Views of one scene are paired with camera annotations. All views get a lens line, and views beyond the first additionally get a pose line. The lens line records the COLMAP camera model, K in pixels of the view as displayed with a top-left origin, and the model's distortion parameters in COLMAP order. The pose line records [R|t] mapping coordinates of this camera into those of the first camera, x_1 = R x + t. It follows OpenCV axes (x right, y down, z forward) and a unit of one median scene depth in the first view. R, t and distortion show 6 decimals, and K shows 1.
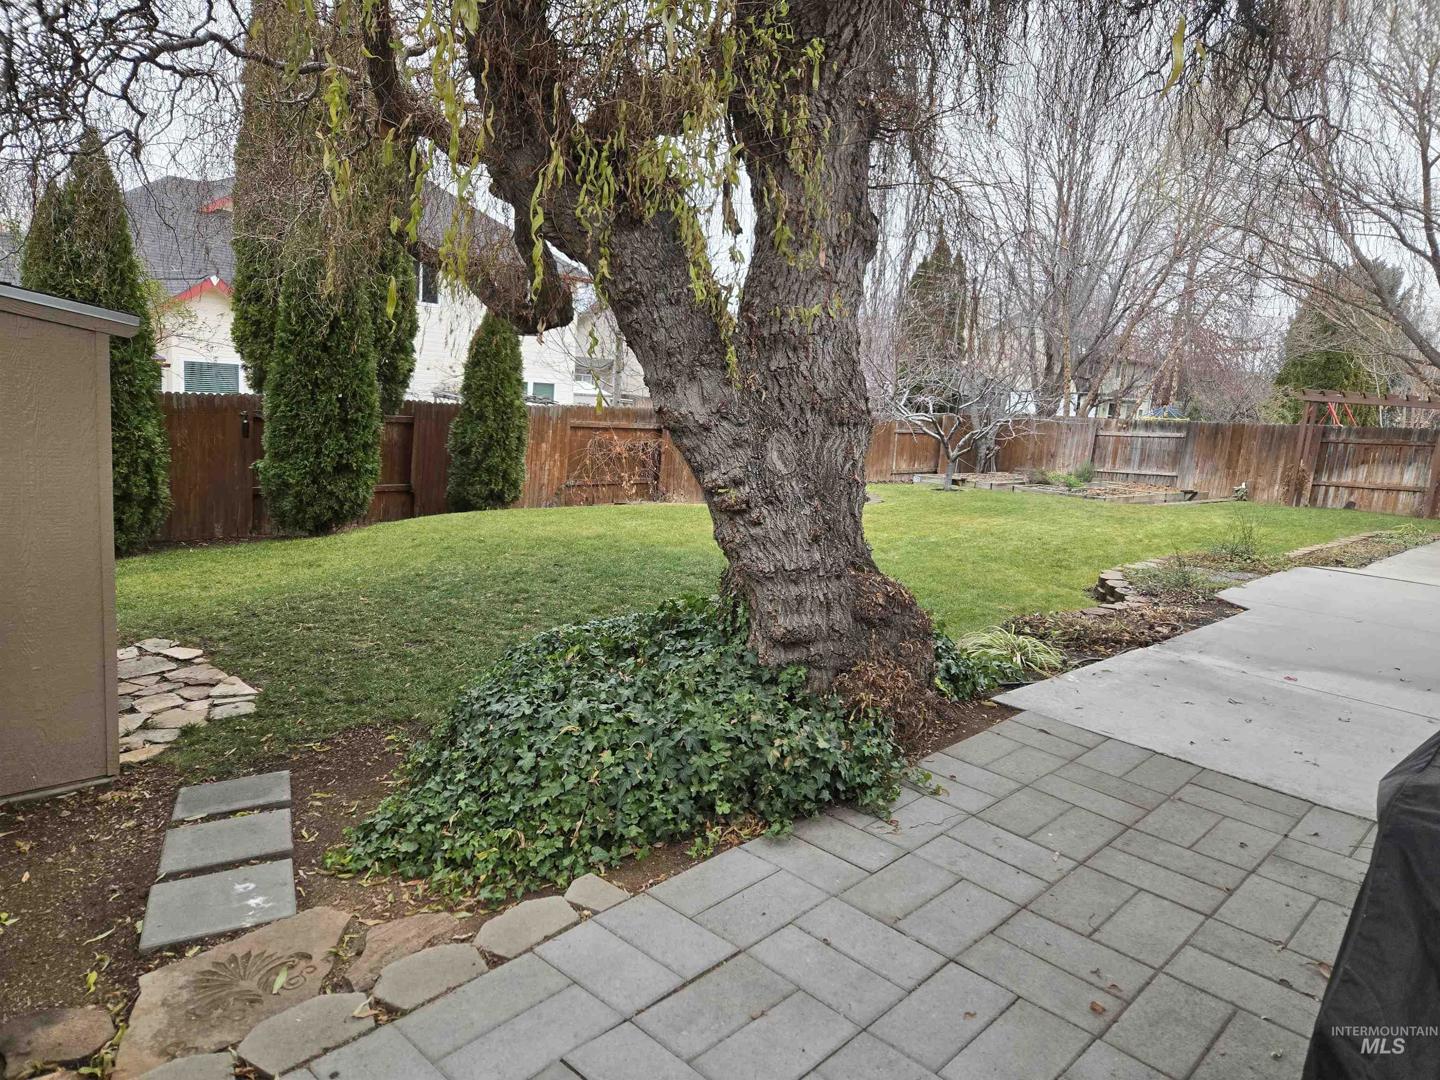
lens RADIAL K [[969.2, 0, 720.5], [0, 969.2, 541.8], [0, 0, 1]] dist [0.057545, -0.034394]
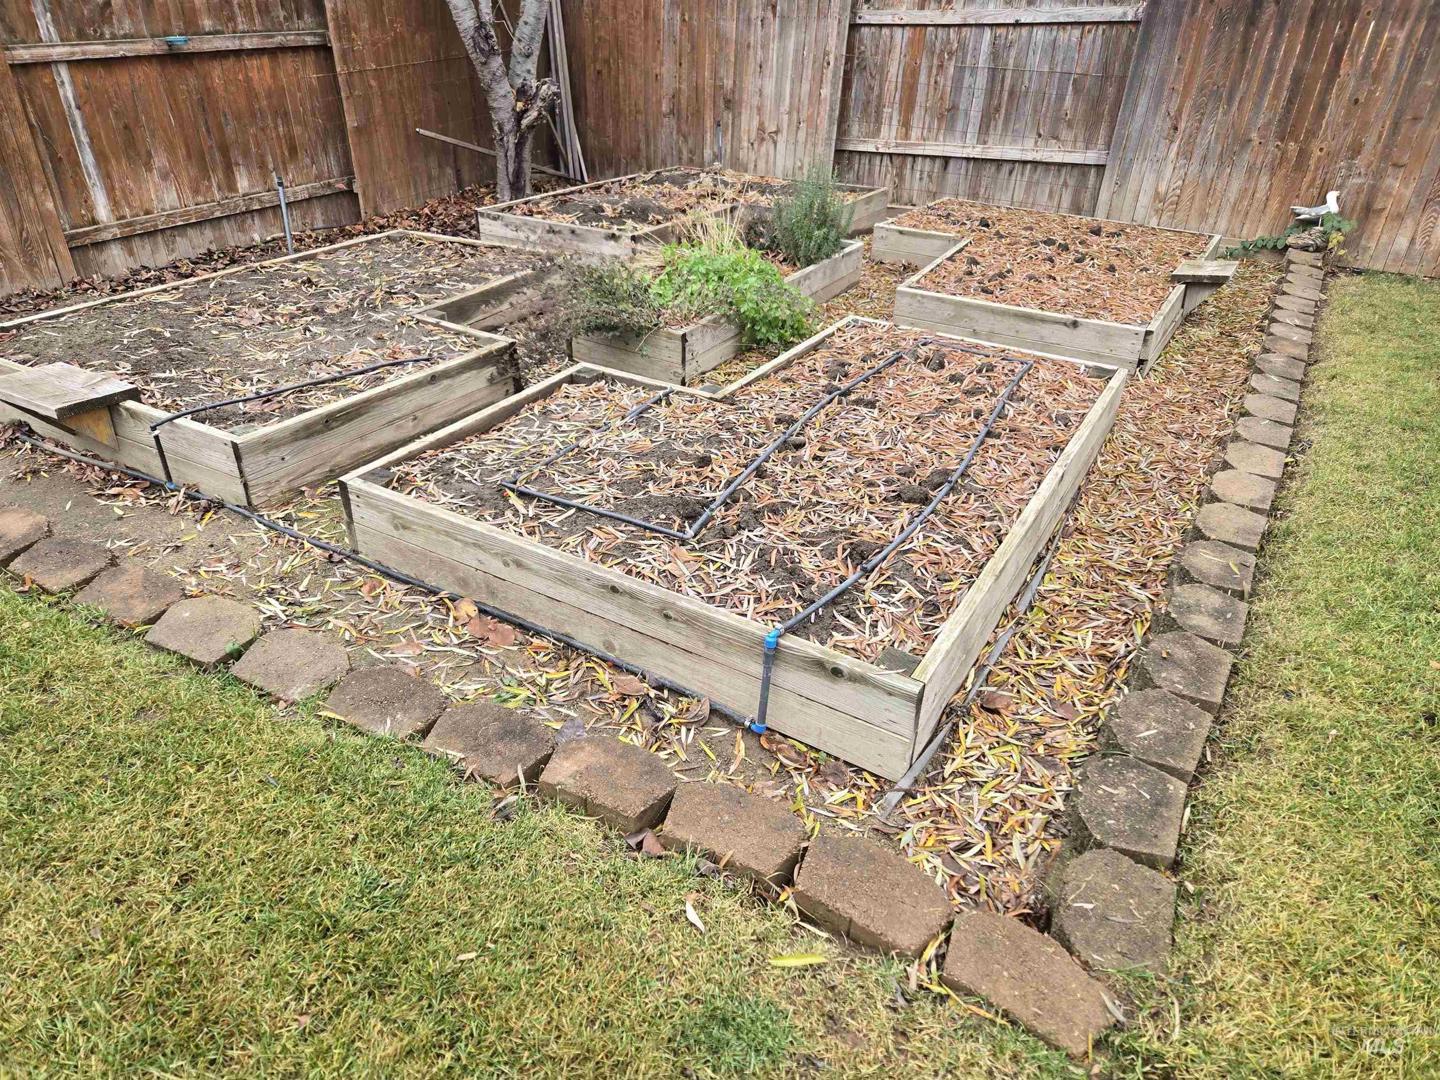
lens RADIAL K [[969.2, 0, 720.4], [0, 969.2, 538.1], [0, 0, 1]] dist [0.057545, -0.034394]
pose [[0.970232, -0.152117, 0.188441, 0.287398], [0.071890, 0.923948, 0.375702, -0.087111], [-0.231261, -0.350971, 0.907380, 0.739499]]
